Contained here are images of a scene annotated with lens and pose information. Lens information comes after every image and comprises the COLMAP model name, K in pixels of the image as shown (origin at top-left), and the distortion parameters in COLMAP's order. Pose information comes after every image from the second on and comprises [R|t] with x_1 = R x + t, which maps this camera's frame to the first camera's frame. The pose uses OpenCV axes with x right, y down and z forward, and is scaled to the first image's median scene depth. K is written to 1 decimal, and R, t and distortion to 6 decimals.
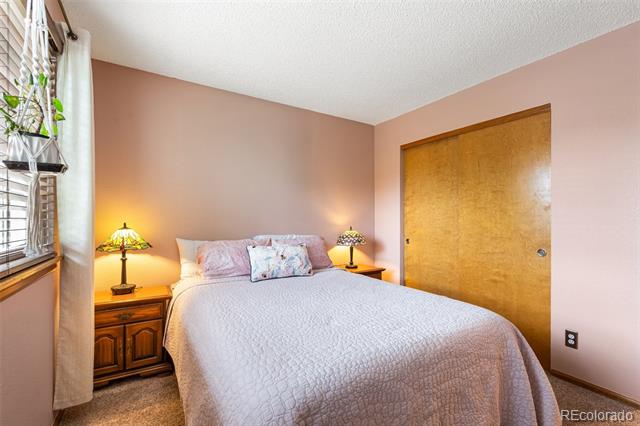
lens RADIAL K [[286.1, 0, 321.3], [0, 286.1, 217.3], [0, 0, 1]] dist [0.003022, -0.000115]
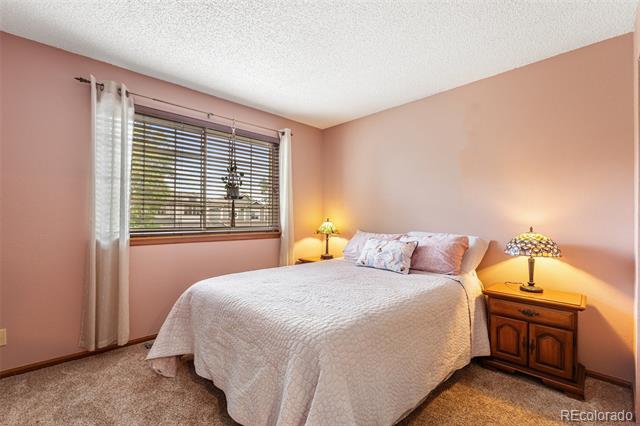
lens RADIAL K [[286.1, 0, 320.7], [0, 286.1, 213.0], [0, 0, 1]] dist [0.003022, -0.000115]
pose [[0.194868, -0.010461, -0.980774, 0.842190], [0.006582, 0.999935, -0.009358, 0.004401], [0.980807, -0.004632, 0.194924, 0.524123]]
